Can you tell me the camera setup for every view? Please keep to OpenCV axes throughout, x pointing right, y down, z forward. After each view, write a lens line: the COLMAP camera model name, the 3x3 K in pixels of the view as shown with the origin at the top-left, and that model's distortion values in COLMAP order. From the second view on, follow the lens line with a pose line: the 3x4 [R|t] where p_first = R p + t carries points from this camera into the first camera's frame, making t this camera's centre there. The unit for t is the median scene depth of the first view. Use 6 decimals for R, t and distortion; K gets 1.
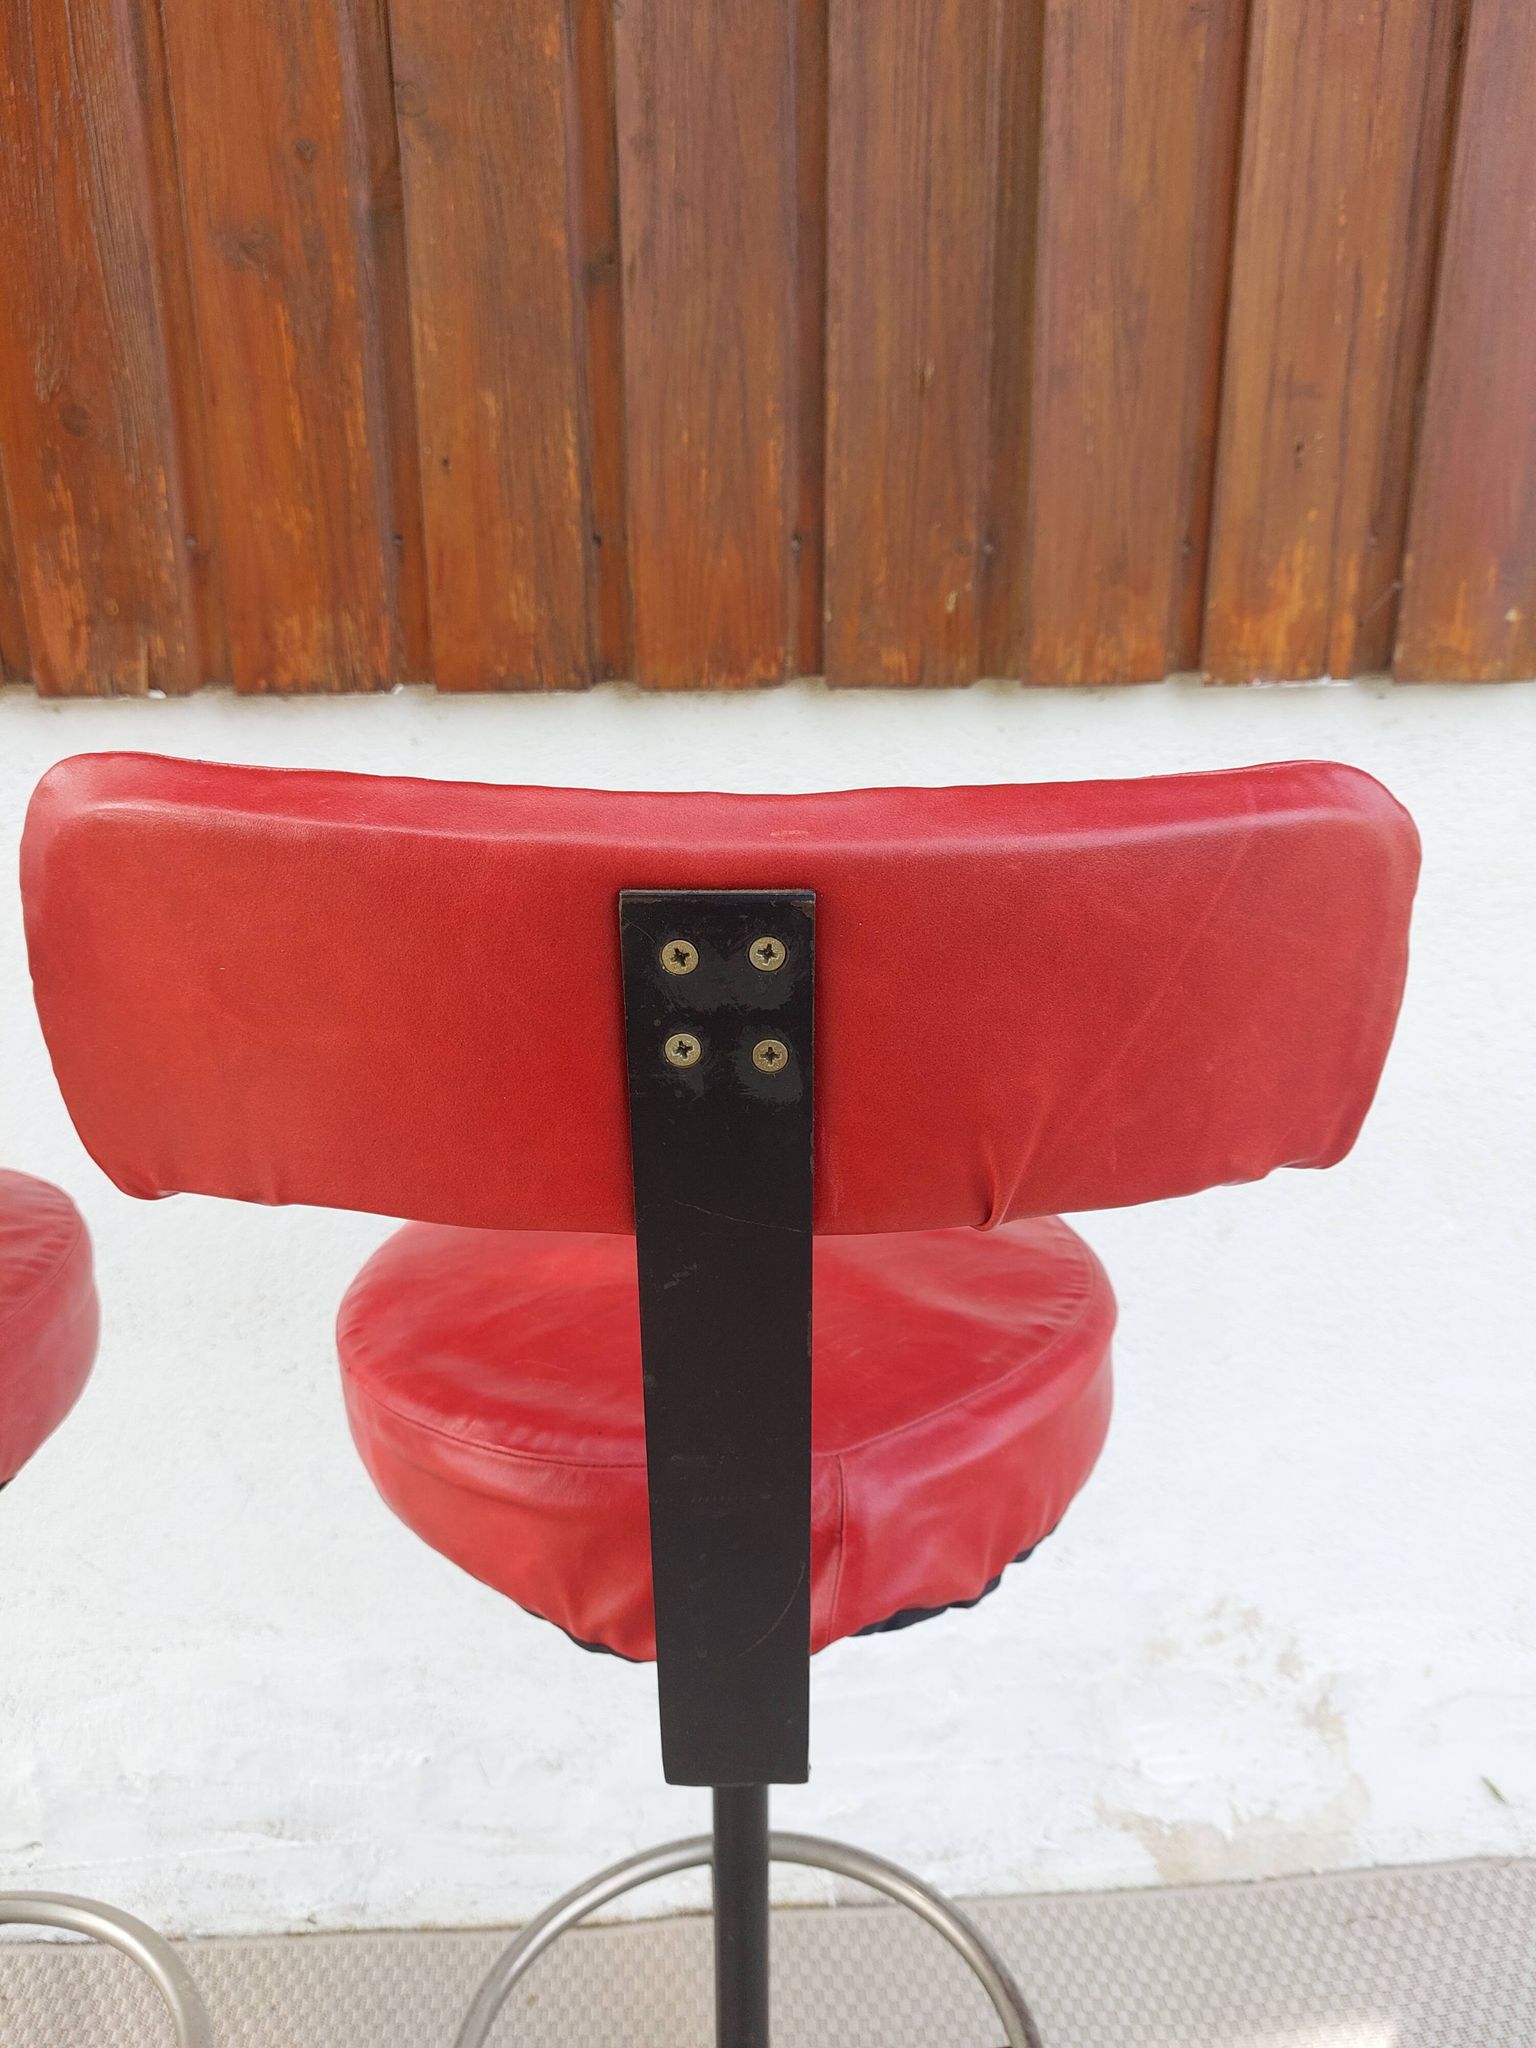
lens RADIAL K [[1414.3, 0, 729.9], [0, 1414.3, 1016.8], [0, 0, 1]] dist [0.024074, -0.038862]
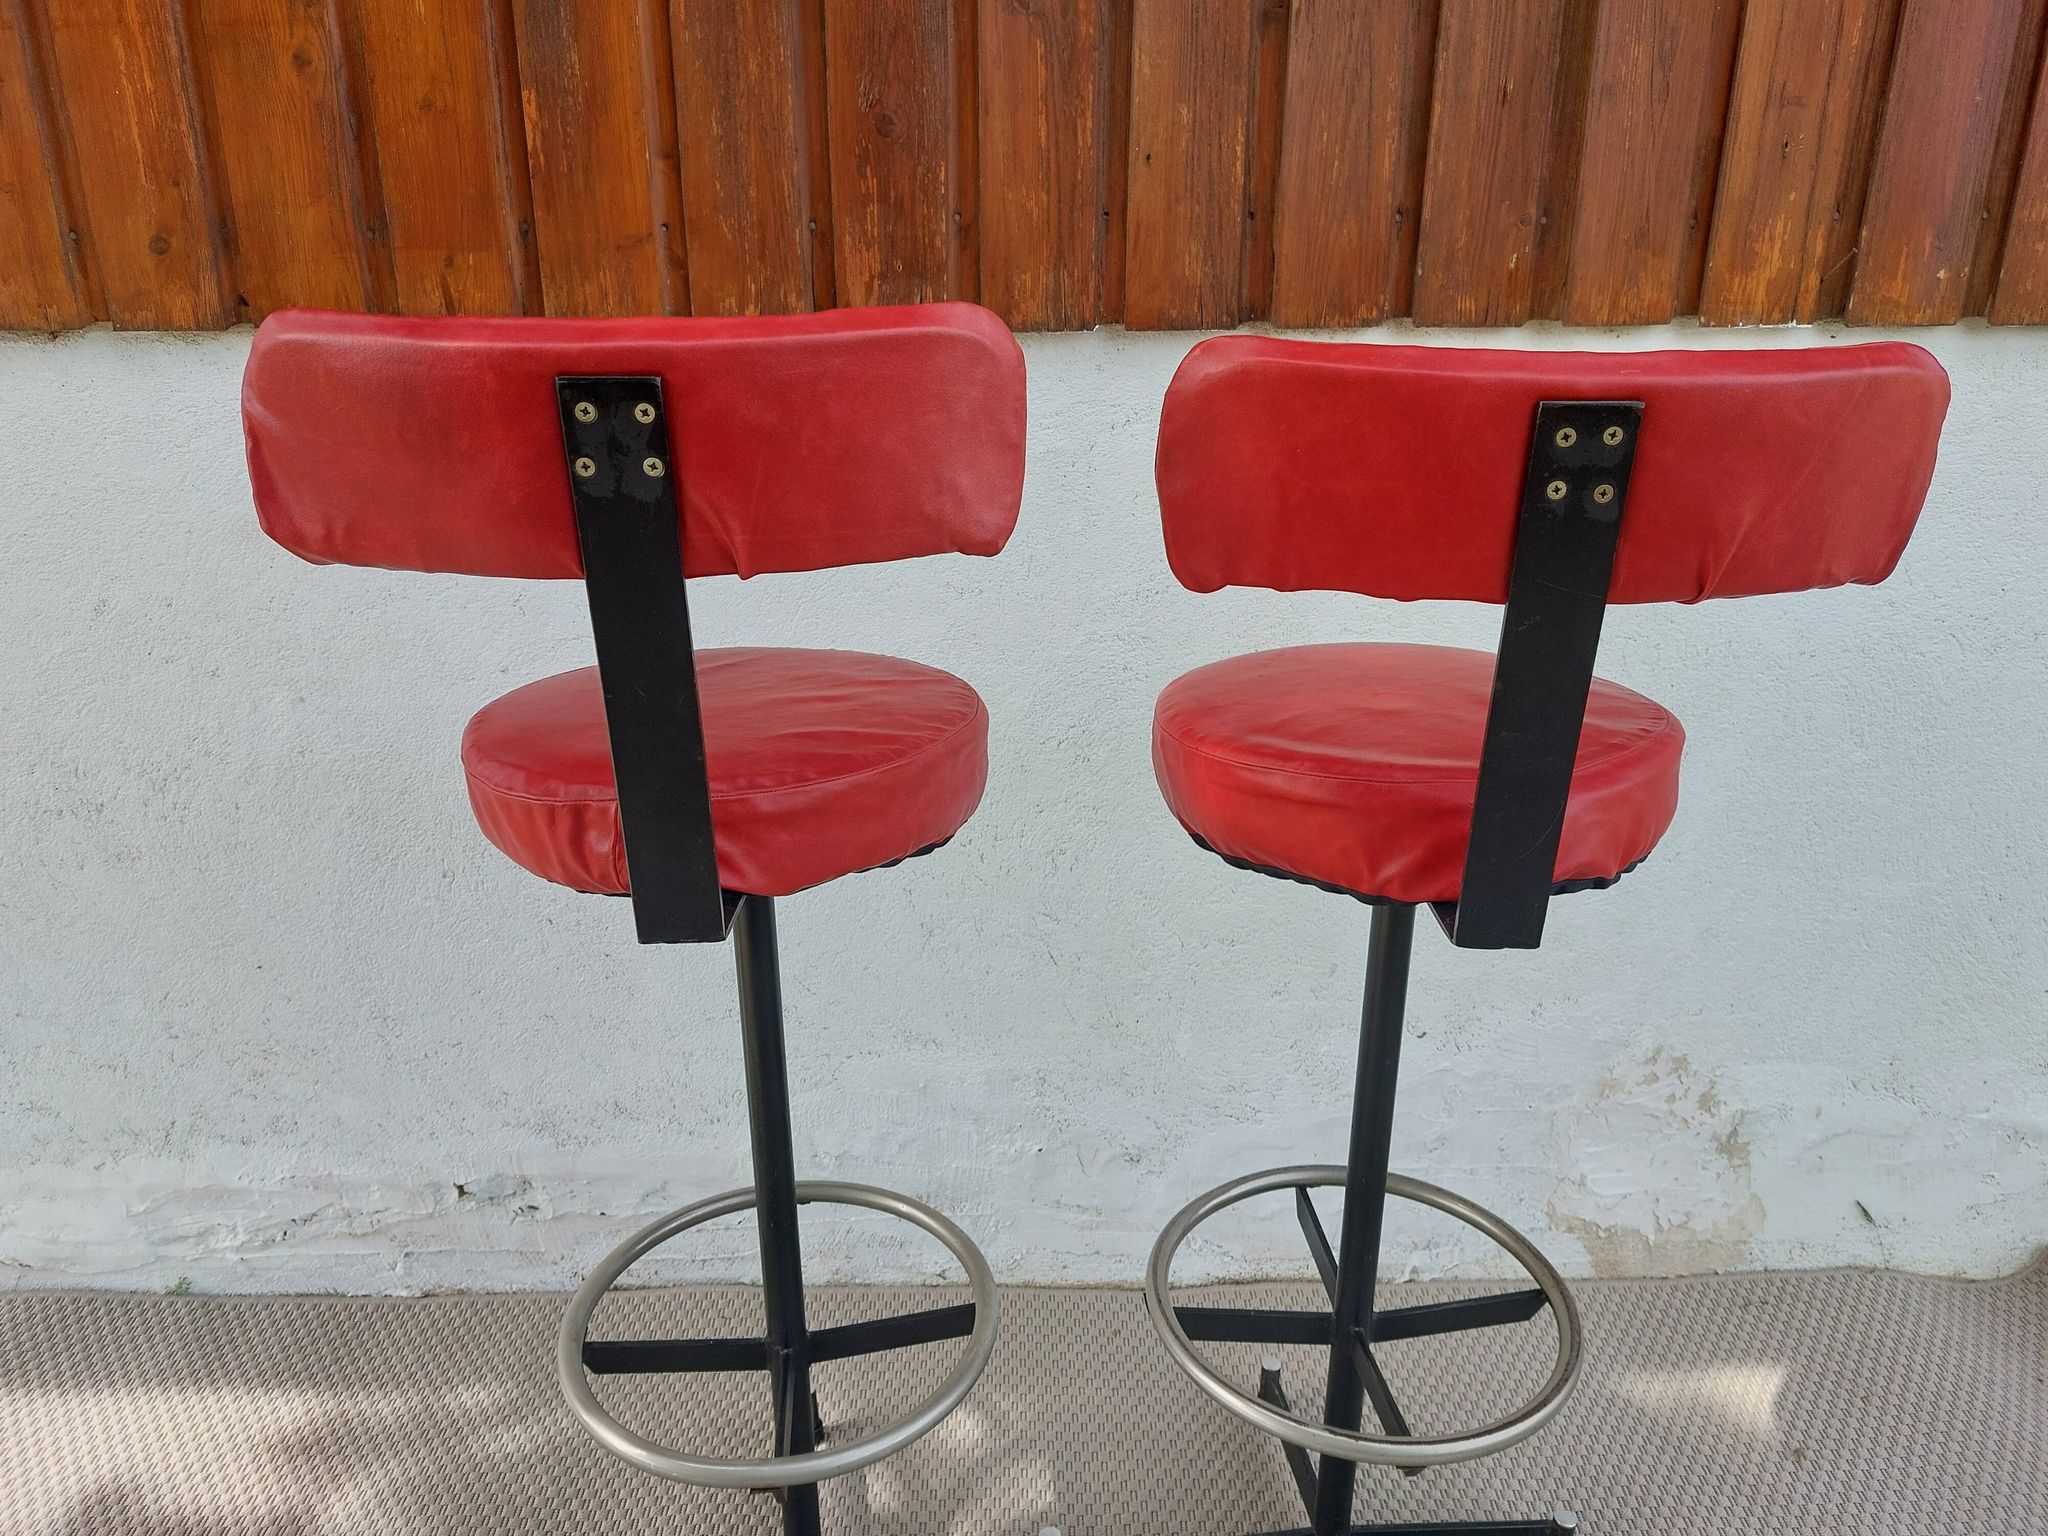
lens RADIAL K [[1372.9, 0, 987.0], [0, 1372.9, 754.2], [0, 0, 1]] dist [0.036913, -0.046391]
pose [[0.998876, 0.018247, -0.043743, -0.279419], [-0.016071, 0.998640, 0.049590, 0.117107], [0.044588, -0.048831, 0.997811, -0.353121]]
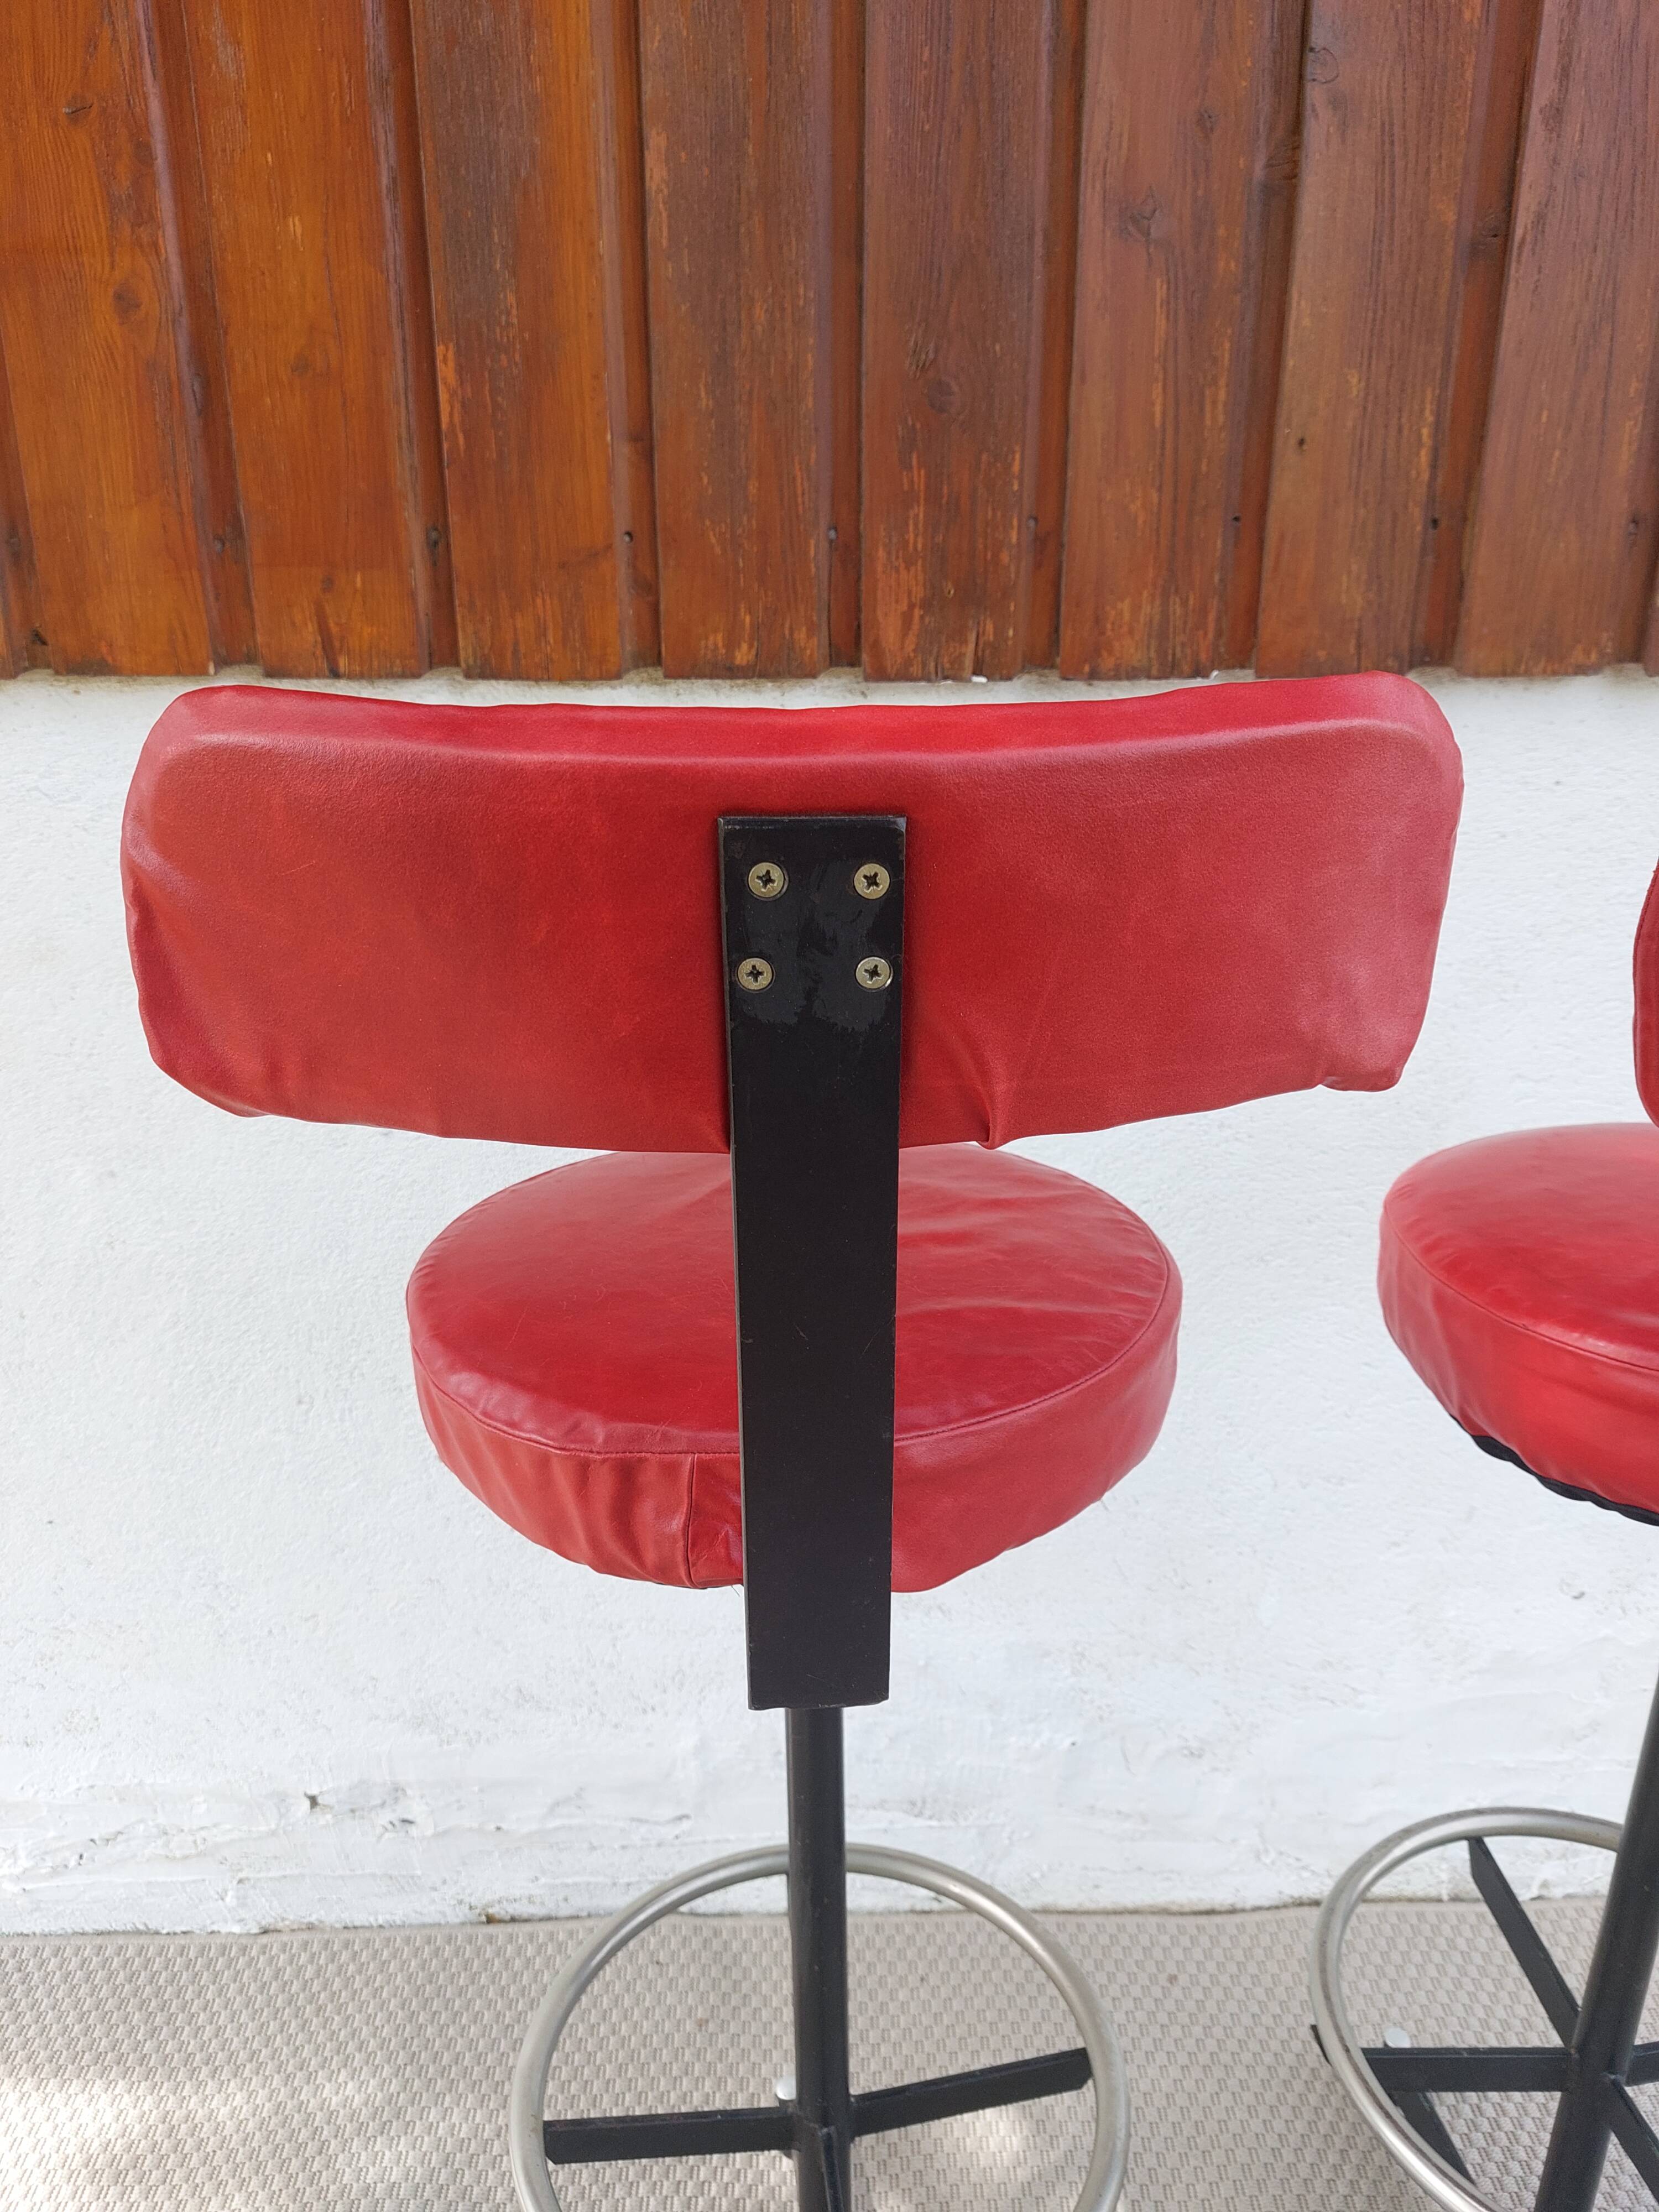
lens RADIAL K [[1511.5, 0, 819.0], [0, 1511.5, 1113.2], [0, 0, 1]] dist [0.029847, -0.045522]
pose [[0.999462, 0.016182, -0.028527, -0.485589], [-0.014732, 0.998624, 0.050321, 0.027127], [0.029302, -0.049874, 0.998326, -0.086847]]
